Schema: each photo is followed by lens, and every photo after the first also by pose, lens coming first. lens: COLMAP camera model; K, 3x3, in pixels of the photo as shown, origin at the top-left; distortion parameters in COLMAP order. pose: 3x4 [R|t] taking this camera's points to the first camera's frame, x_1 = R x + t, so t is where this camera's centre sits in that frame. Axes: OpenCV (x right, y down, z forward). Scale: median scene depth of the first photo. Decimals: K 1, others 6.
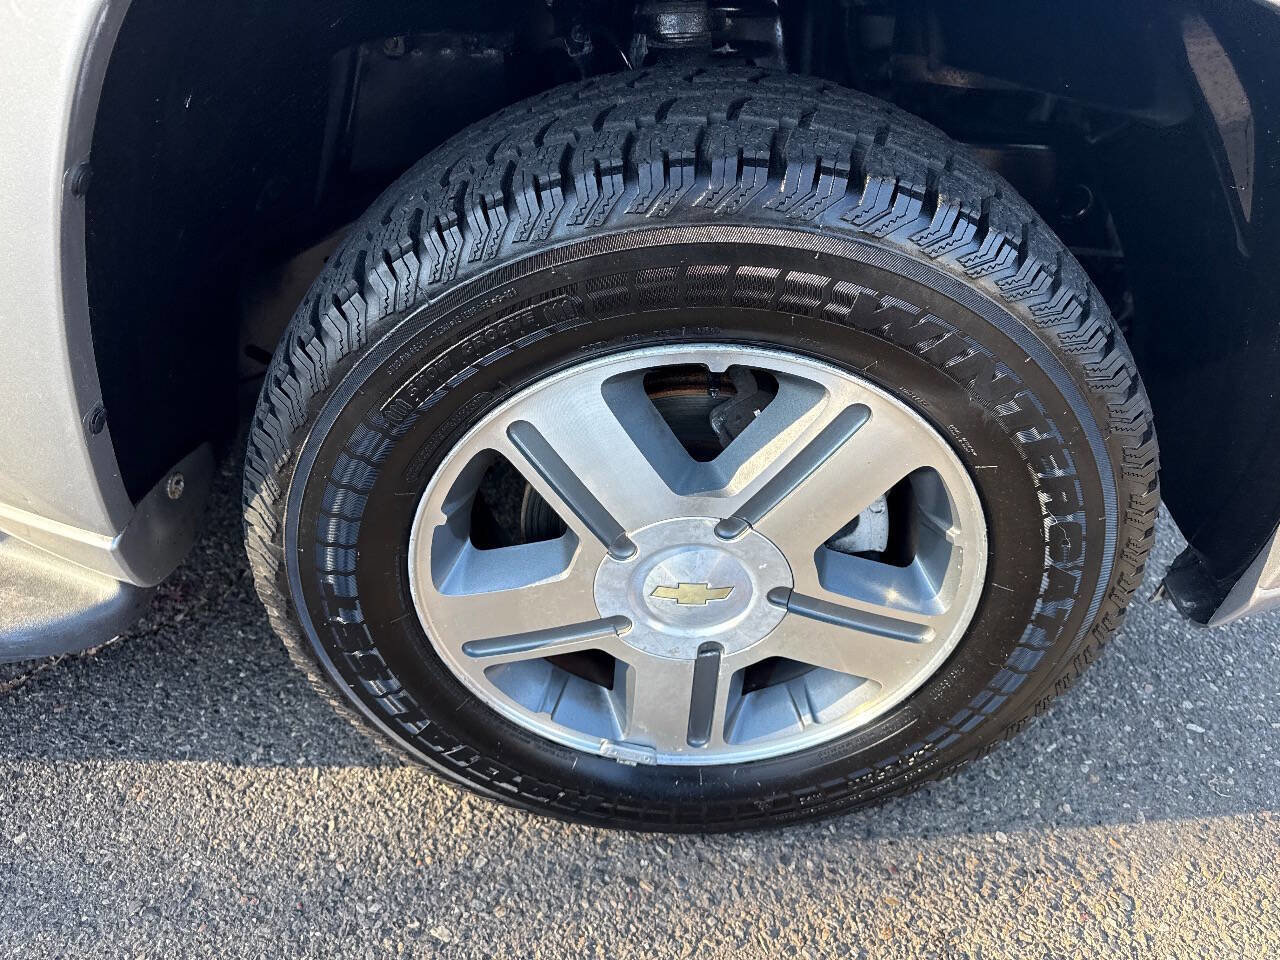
lens RADIAL K [[883.5, 0, 633.2], [0, 883.5, 481.1], [0, 0, 1]] dist [0.047038, -0.058590]
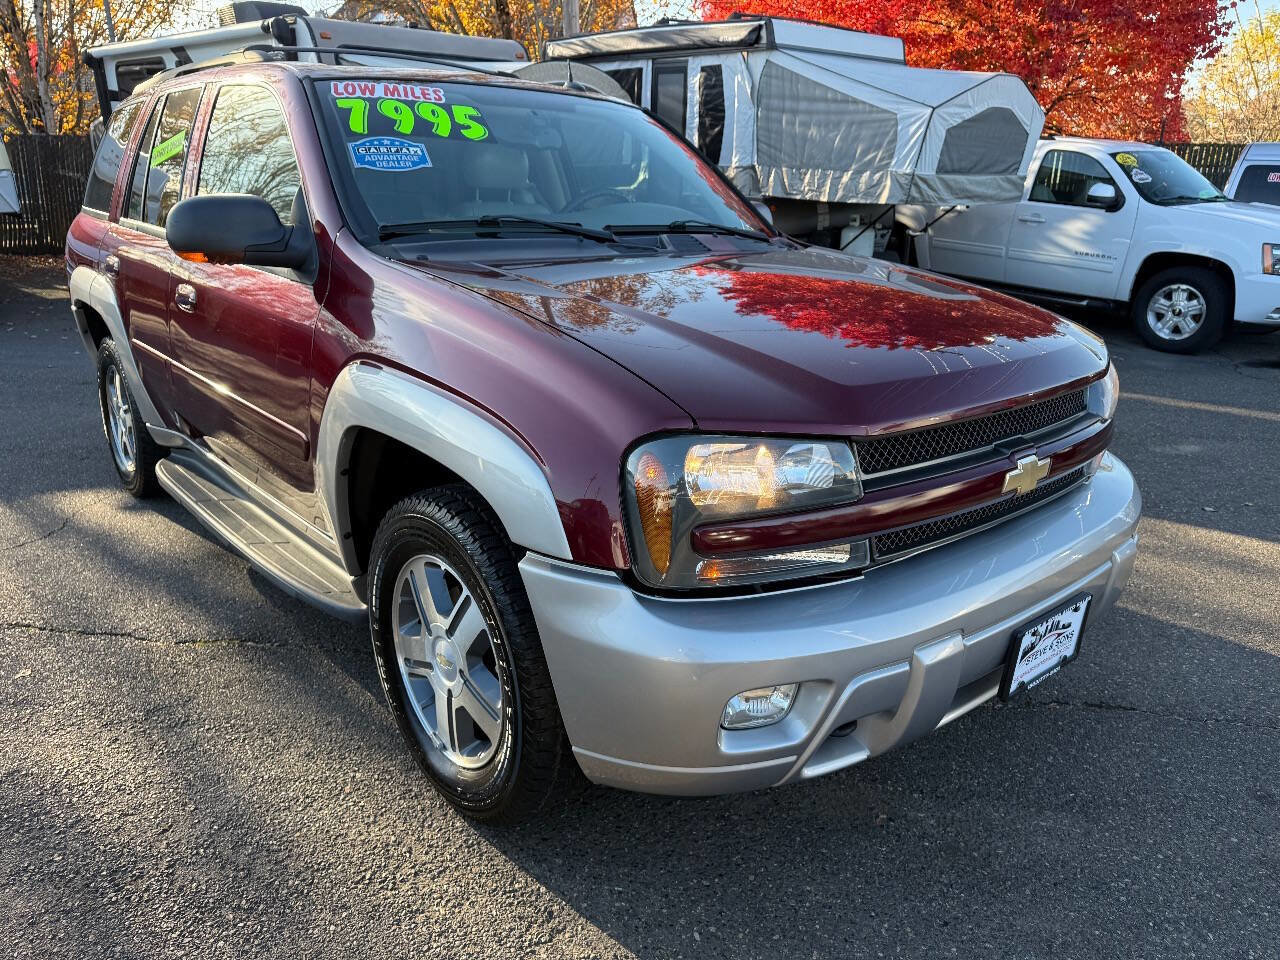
lens RADIAL K [[883.5, 0, 660.2], [0, 883.5, 497.7], [0, 0, 1]] dist [0.047038, -0.058590]
pose [[0.675095, 0.212568, -0.706443, 1.920653], [-0.458266, 0.871262, -0.175769, -0.106626], [0.578134, 0.442400, 0.685597, -0.537737]]
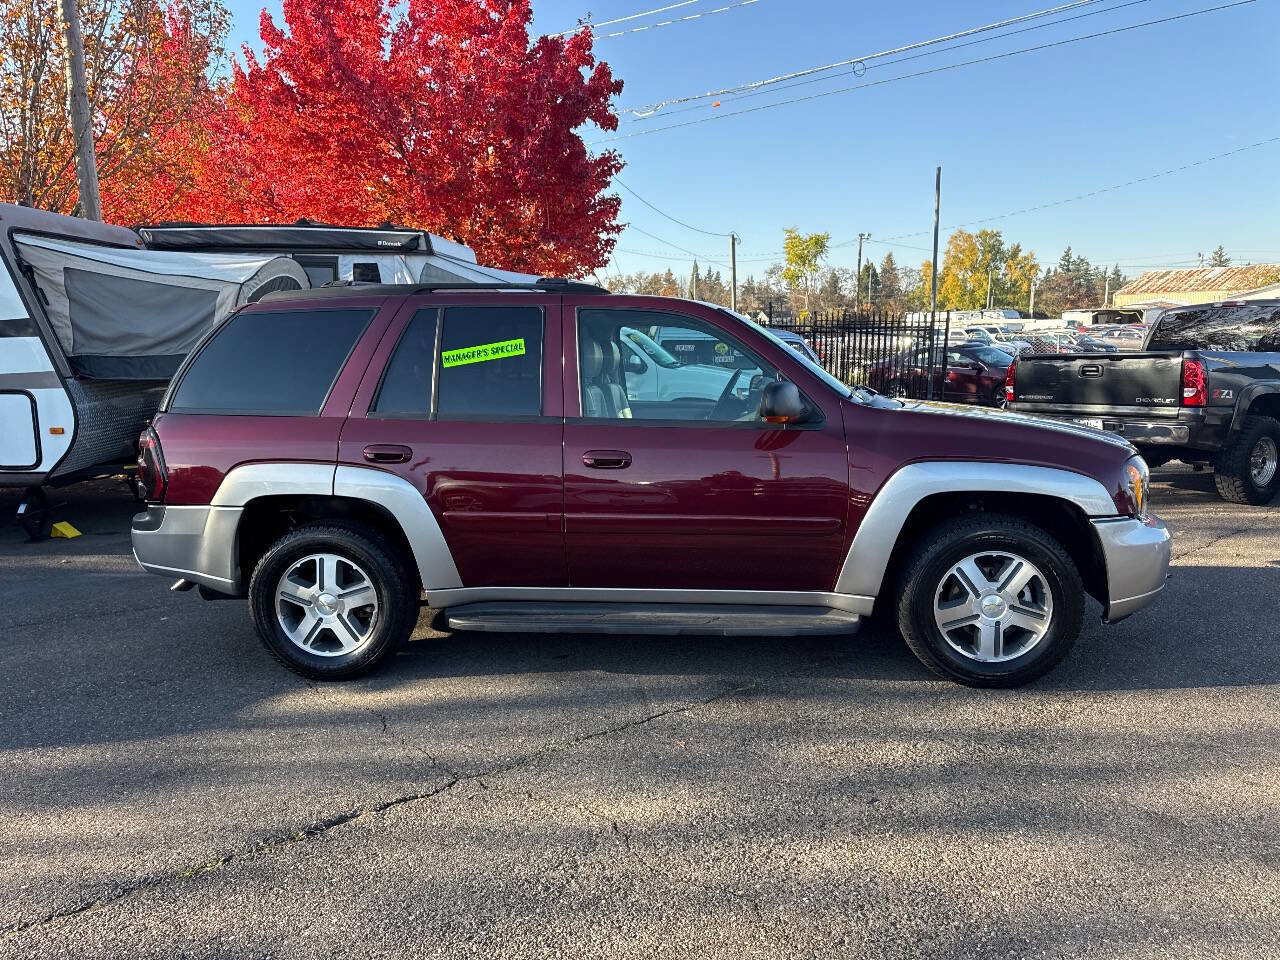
lens RADIAL K [[883.5, 0, 640.1], [0, 883.5, 482.1], [0, 0, 1]] dist [0.047038, -0.058590]
pose [[0.994911, -0.042170, -0.091512, -1.228939], [-0.011628, 0.854088, -0.519998, 1.860407], [0.100087, 0.518416, 0.849251, -3.296231]]
